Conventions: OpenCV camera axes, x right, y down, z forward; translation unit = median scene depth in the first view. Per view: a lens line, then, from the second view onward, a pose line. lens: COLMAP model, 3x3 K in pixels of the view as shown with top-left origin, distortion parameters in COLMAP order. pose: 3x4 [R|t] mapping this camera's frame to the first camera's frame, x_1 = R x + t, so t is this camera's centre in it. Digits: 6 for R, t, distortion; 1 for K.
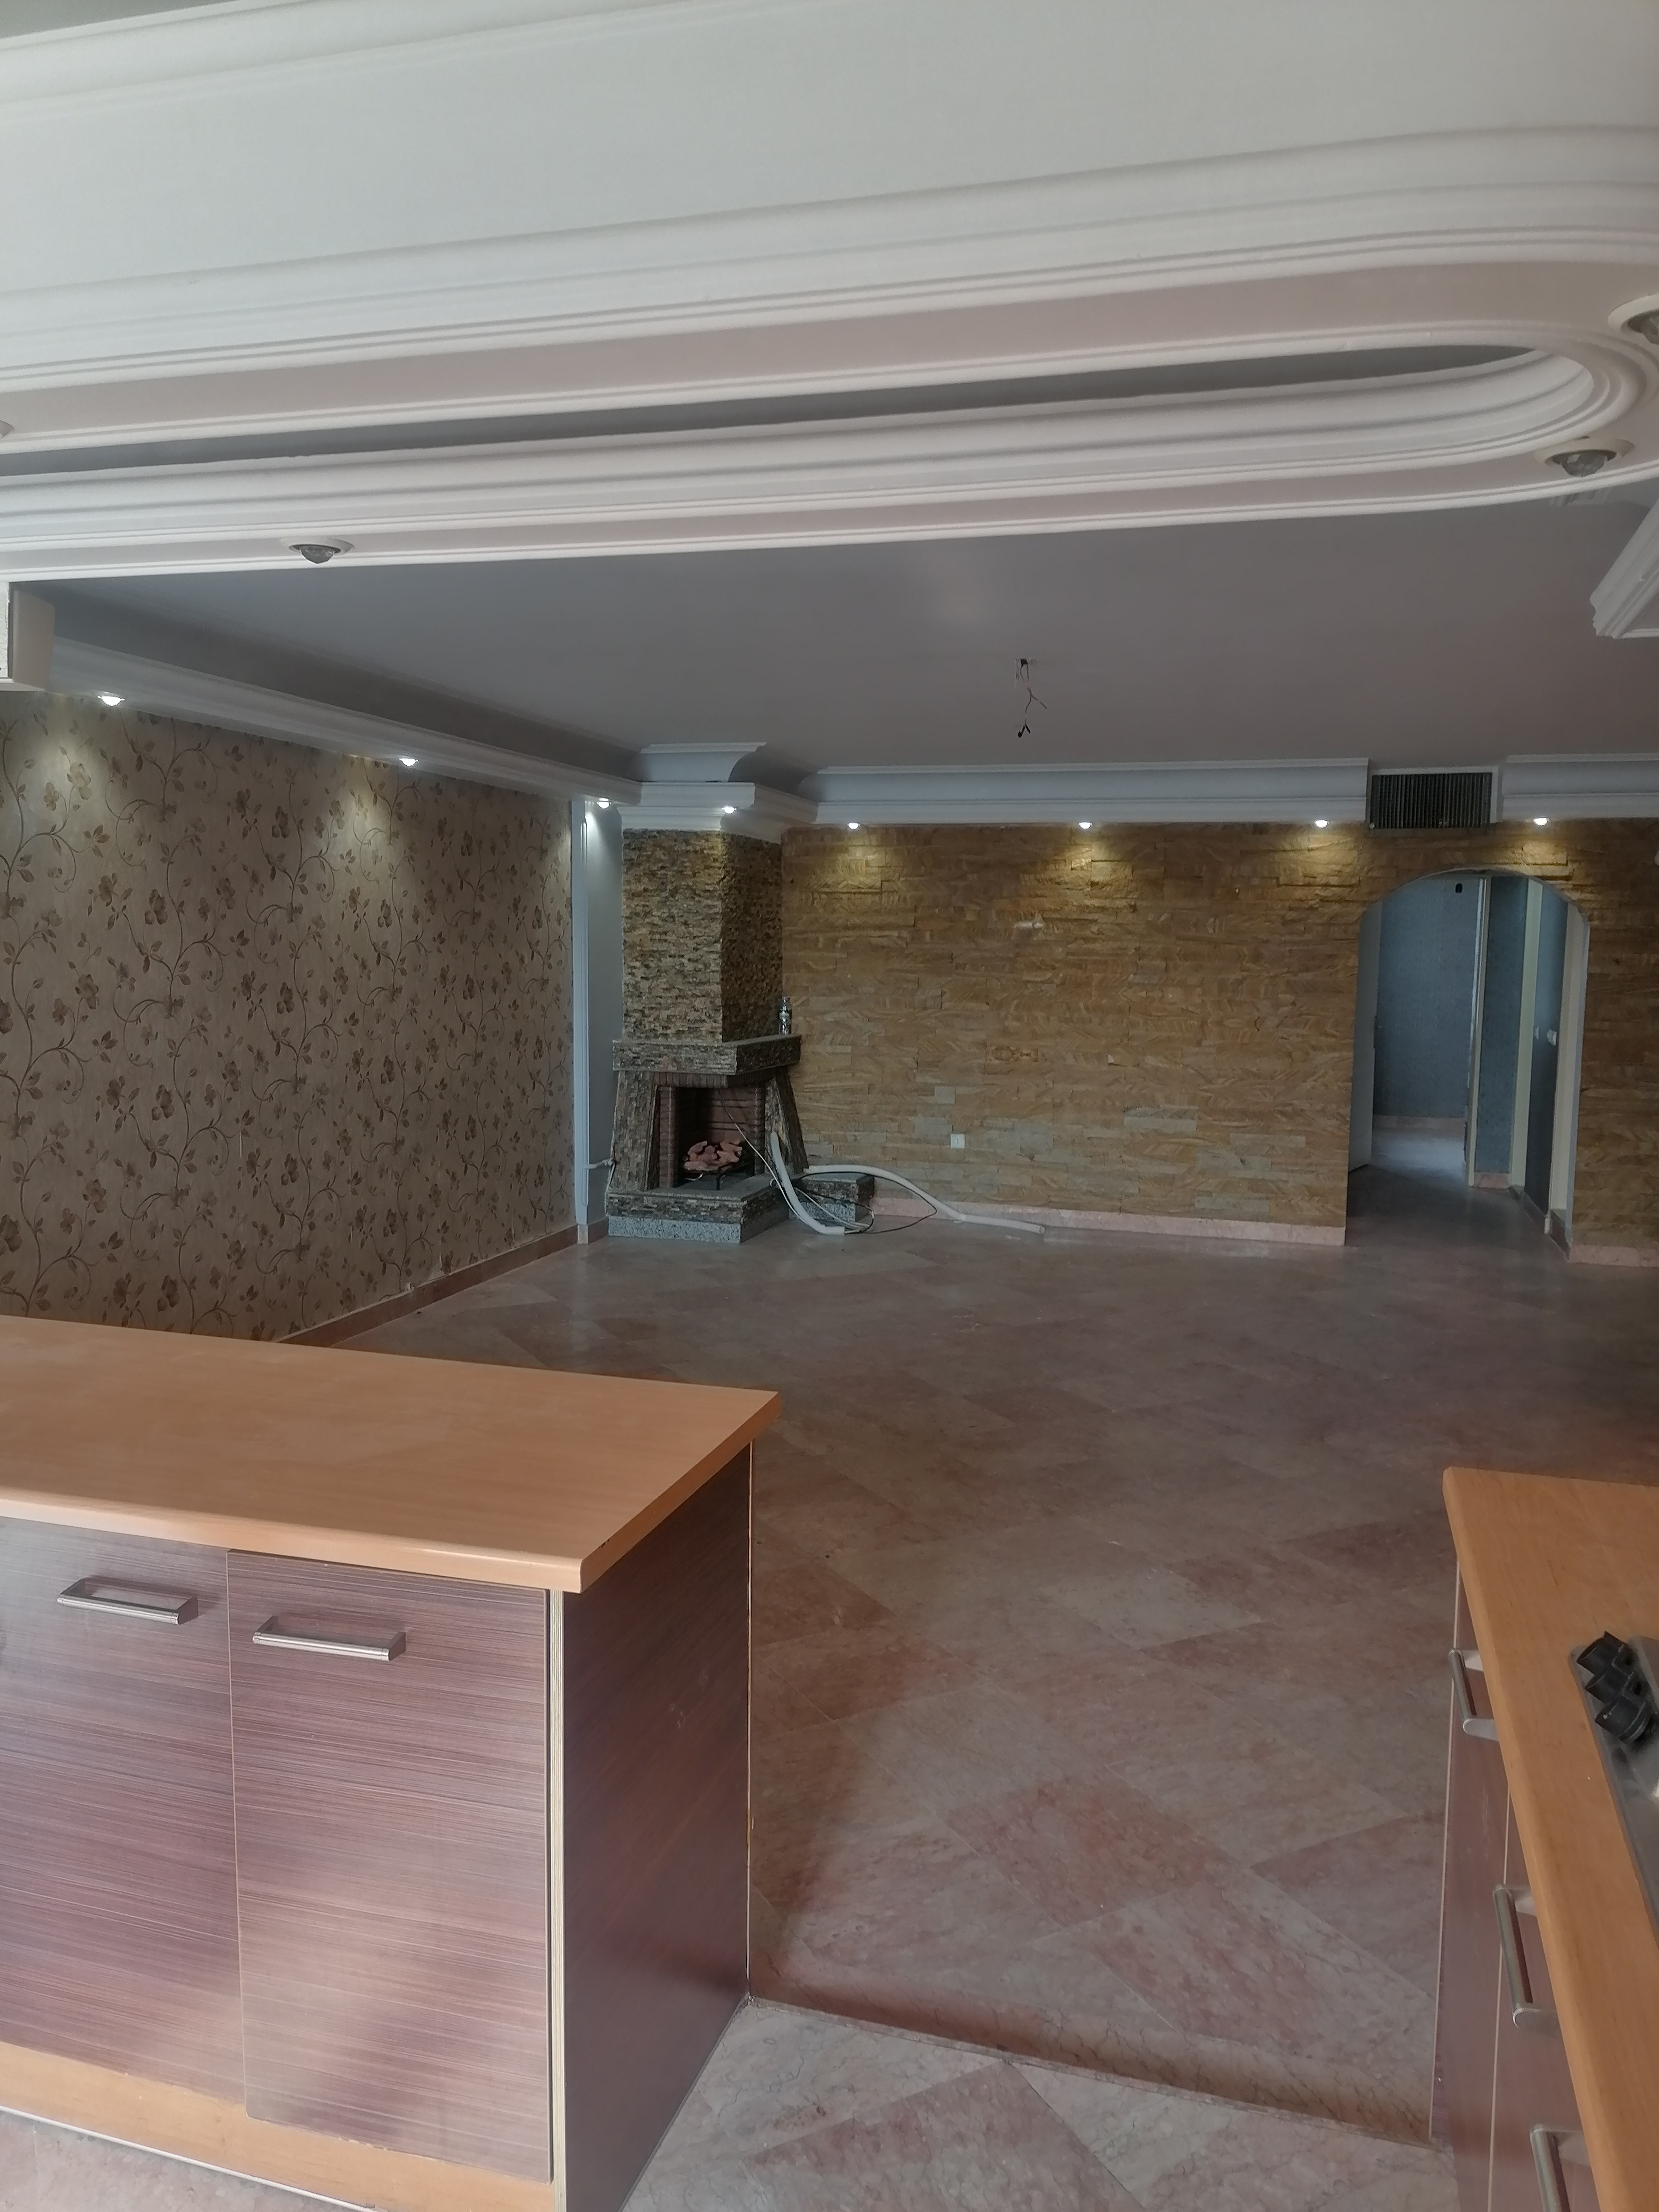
lens RADIAL K [[1652.3, 0, 833.9], [0, 1652.3, 1109.0], [0, 0, 1]] dist [0.067743, -0.018497]
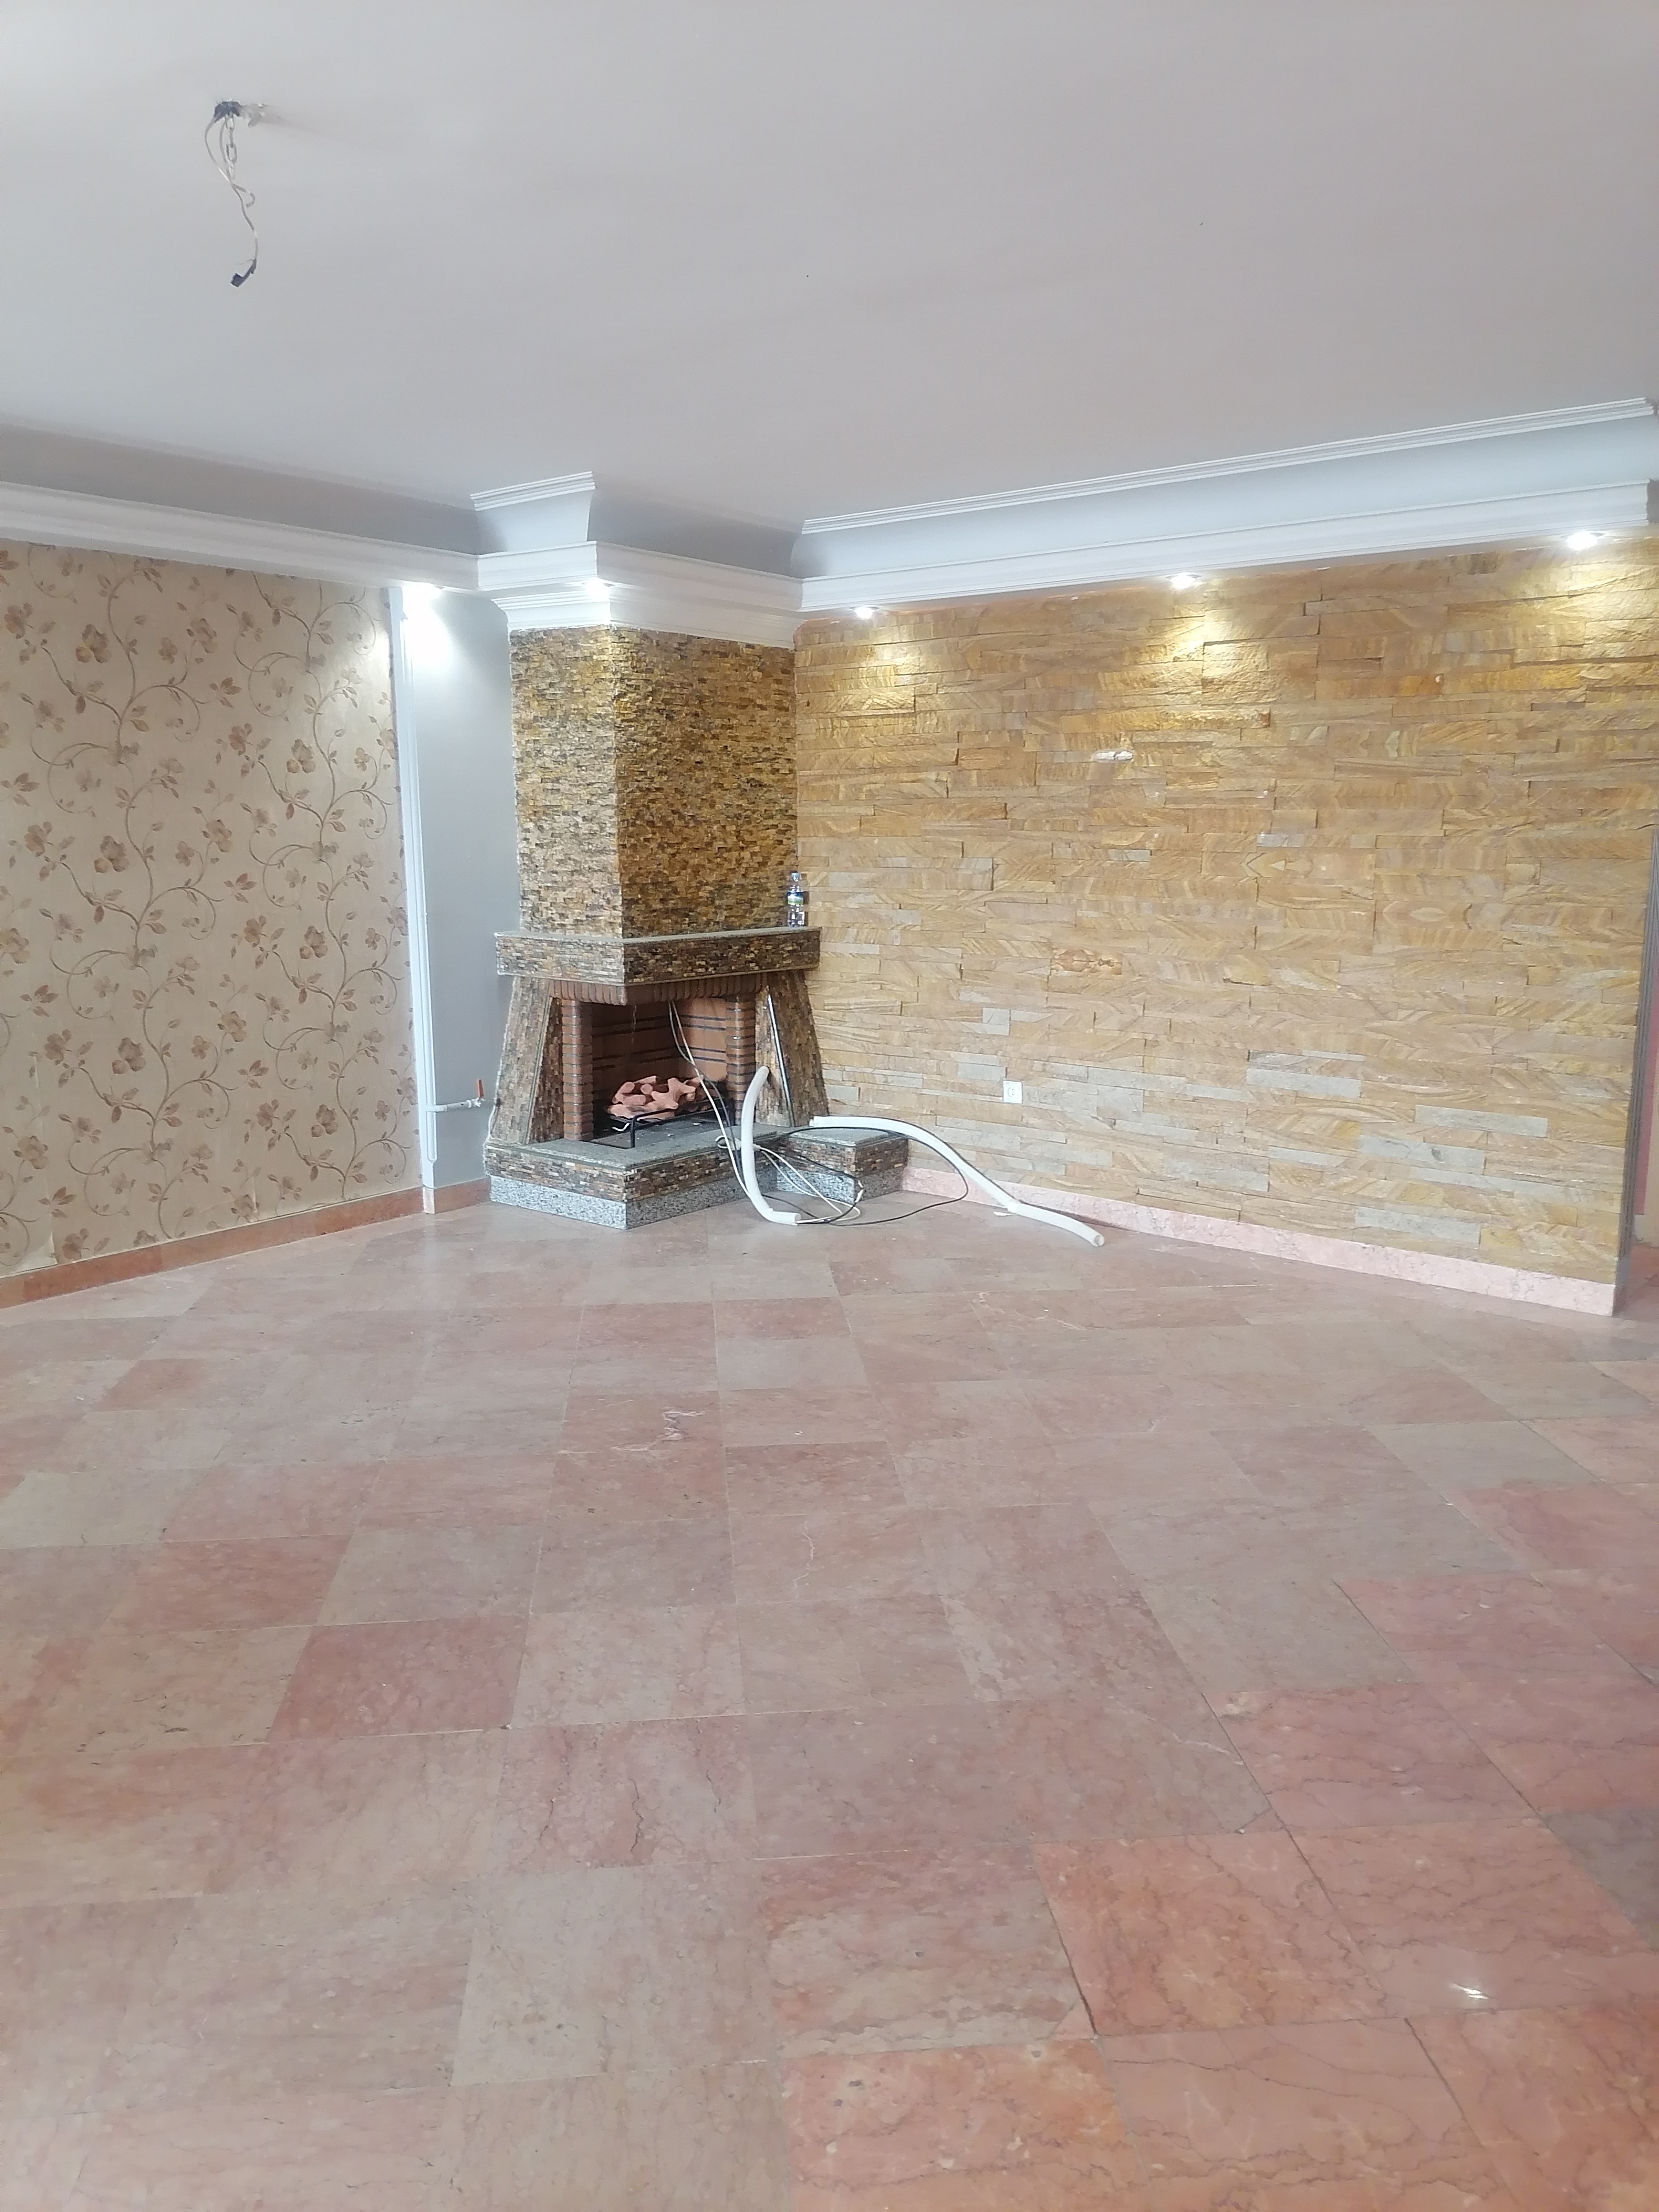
lens RADIAL K [[1652.3, 0, 822.8], [0, 1652.3, 1108.0], [0, 0, 1]] dist [0.067743, -0.018497]
pose [[0.921036, 0.052933, -0.385863, 0.275574], [-0.025654, 0.996815, 0.075510, -0.023365], [0.388631, -0.059648, 0.919461, 0.382373]]
